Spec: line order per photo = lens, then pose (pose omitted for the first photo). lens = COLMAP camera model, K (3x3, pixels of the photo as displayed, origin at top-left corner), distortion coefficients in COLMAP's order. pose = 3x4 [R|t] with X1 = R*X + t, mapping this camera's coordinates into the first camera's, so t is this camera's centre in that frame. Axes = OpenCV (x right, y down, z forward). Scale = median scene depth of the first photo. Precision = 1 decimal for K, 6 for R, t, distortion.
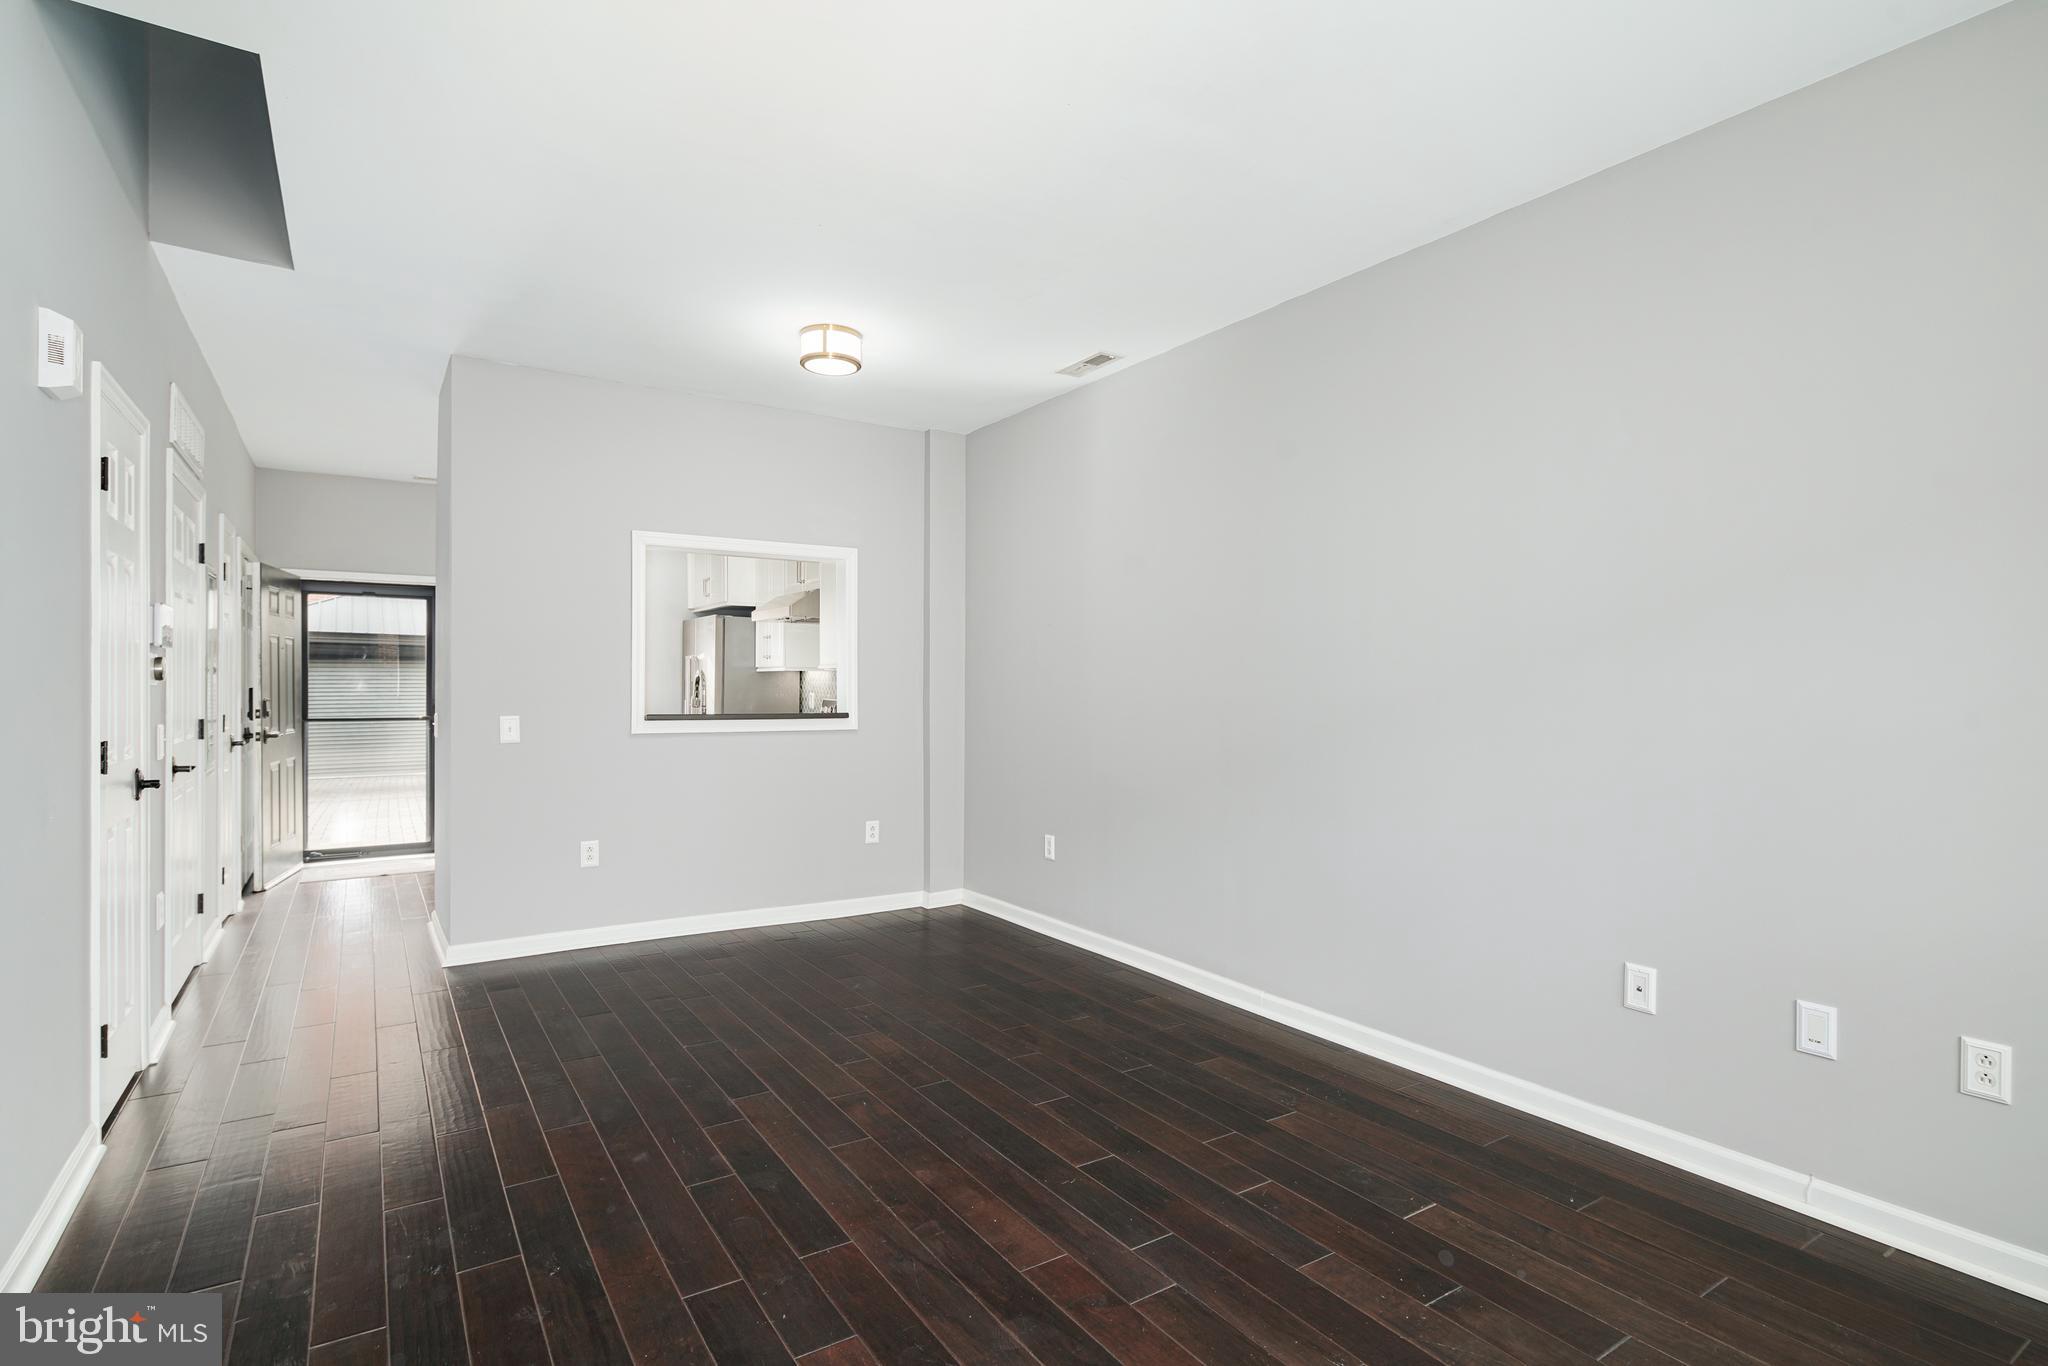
lens RADIAL K [[1002.8, 0, 1024.0], [0, 1002.8, 683.0], [0, 0, 1]] dist [0.000340, -0.000073]
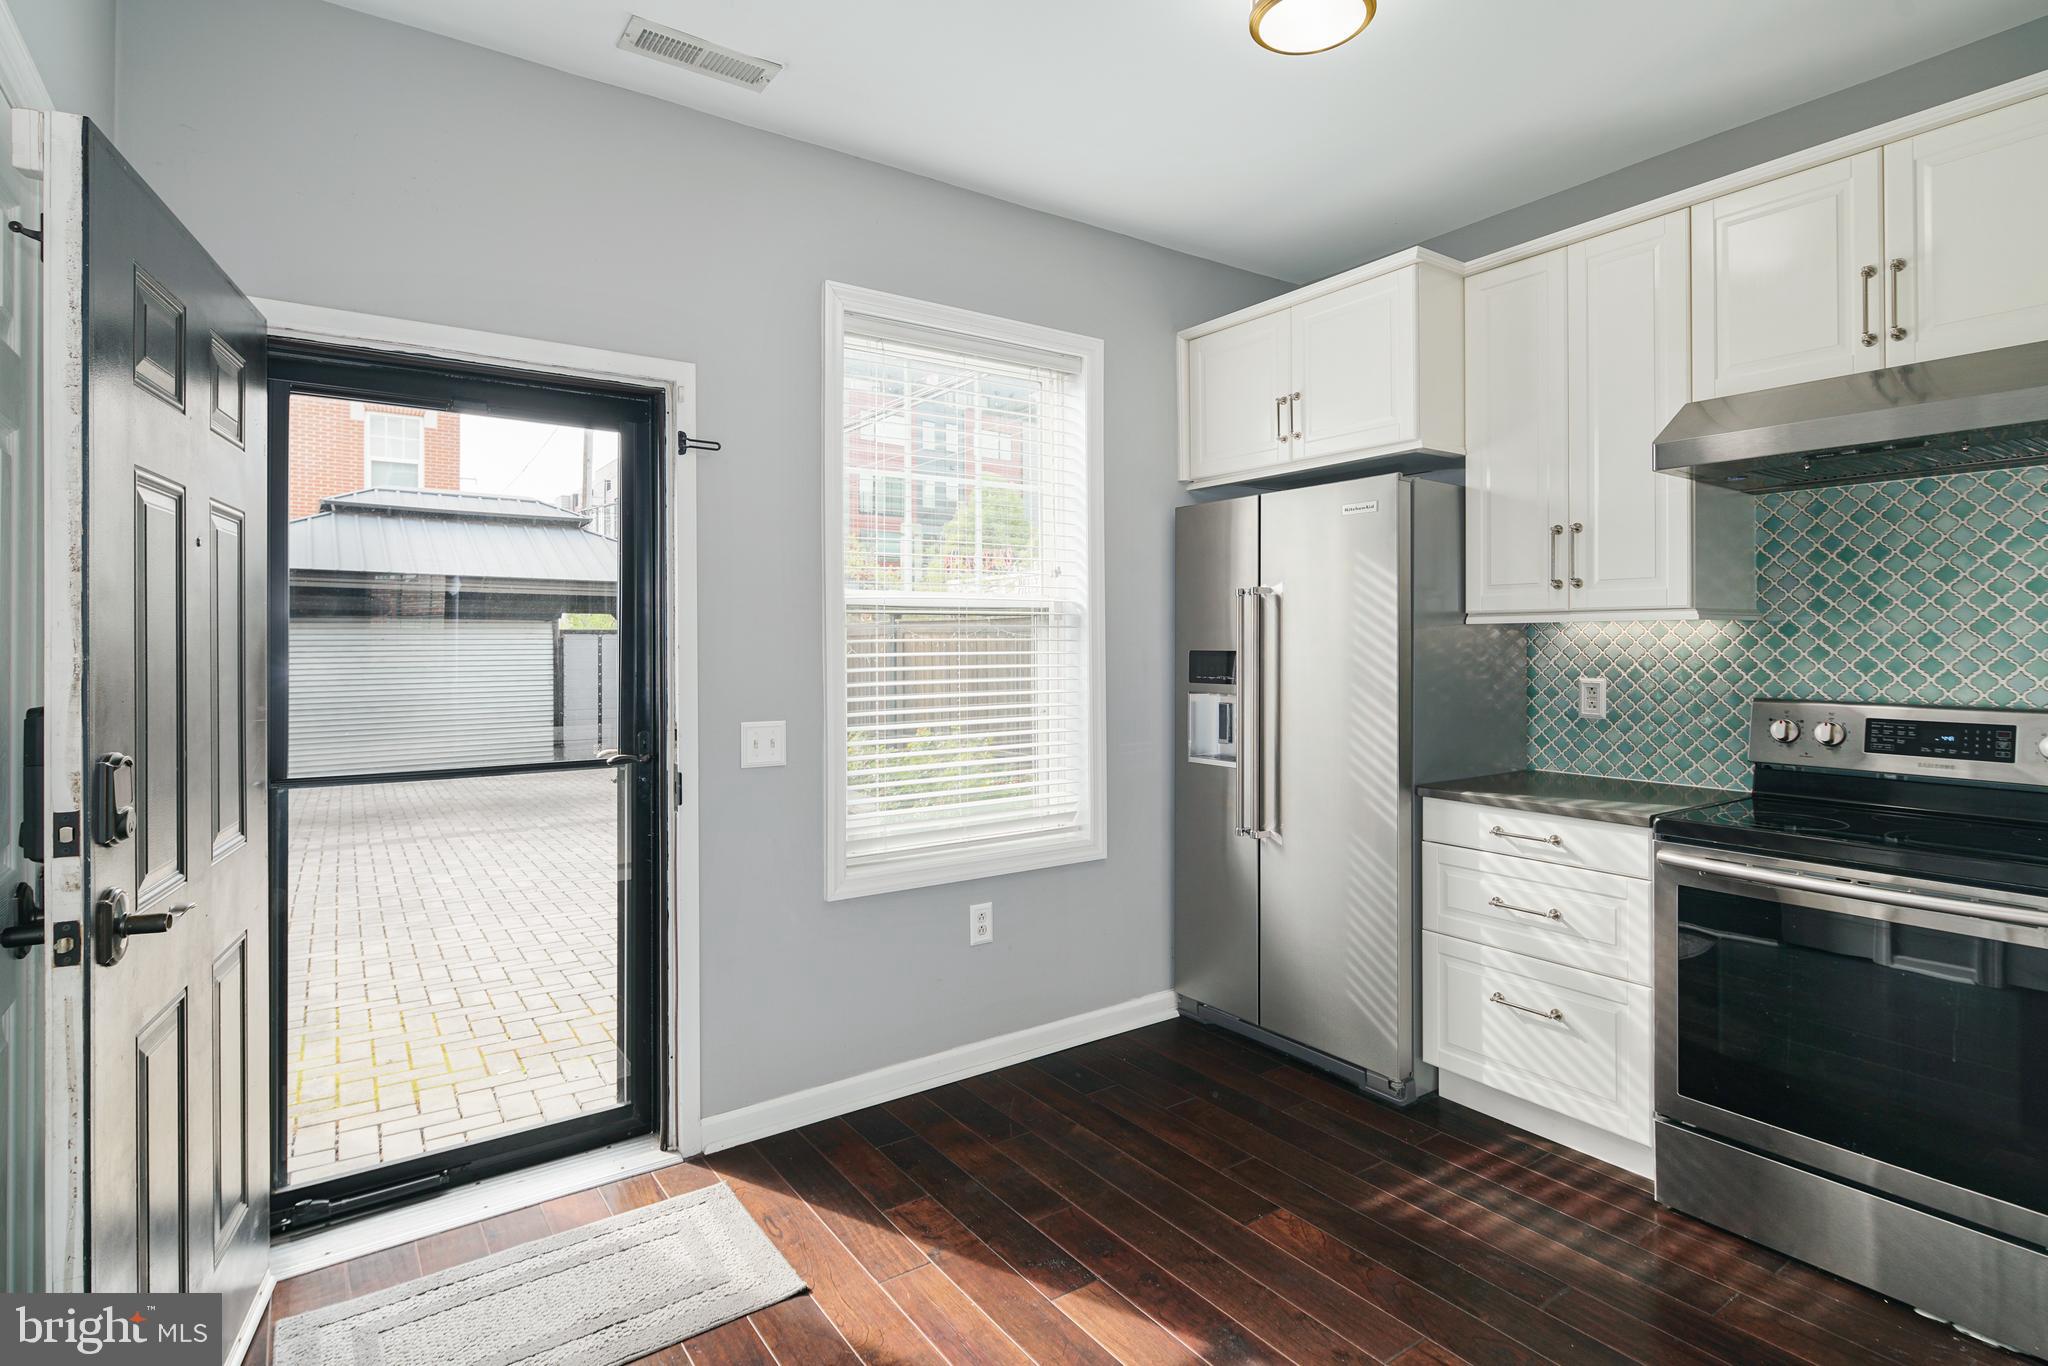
lens RADIAL K [[1011.8, 0, 1024.3], [0, 1011.8, 639.2], [0, 0, 1]] dist [-0.003752, -0.000741]
pose [[0.999624, -0.009792, 0.025593, -0.488529], [0.010067, 0.999893, -0.010646, -0.004431], [-0.025486, 0.010900, 0.999616, 0.673112]]
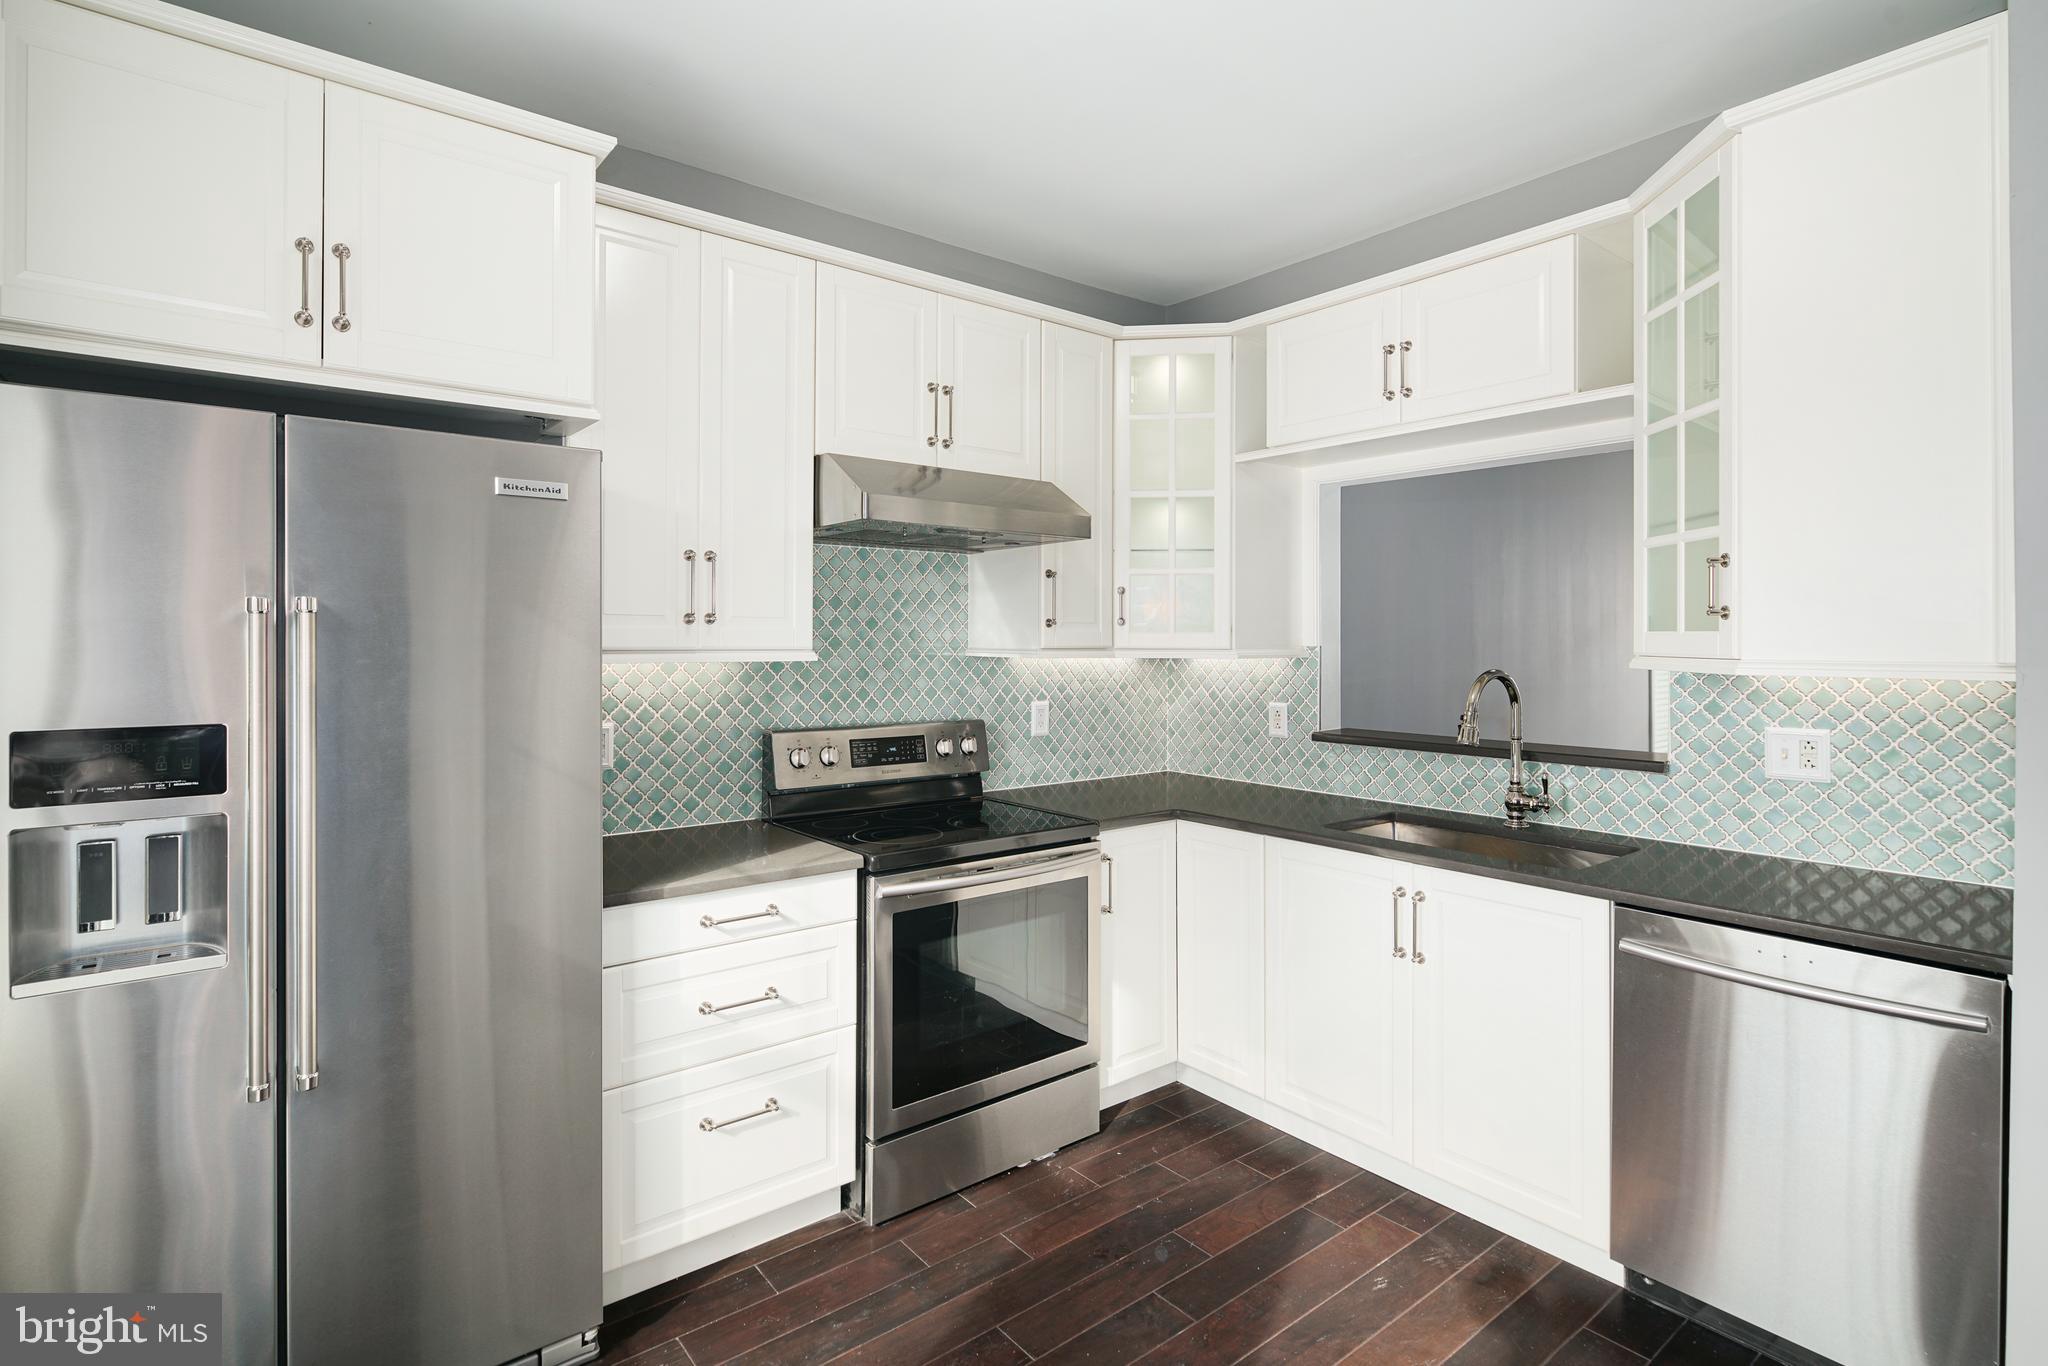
lens RADIAL K [[1011.8, 0, 1024.3], [0, 1011.8, 639.2], [0, 0, 1]] dist [-0.003752, -0.000741]
pose [[-0.086919, -0.008942, 0.996175, -0.617041], [0.001377, 0.999958, 0.009096, -0.023778], [-0.996214, 0.002162, -0.086903, 0.974031]]
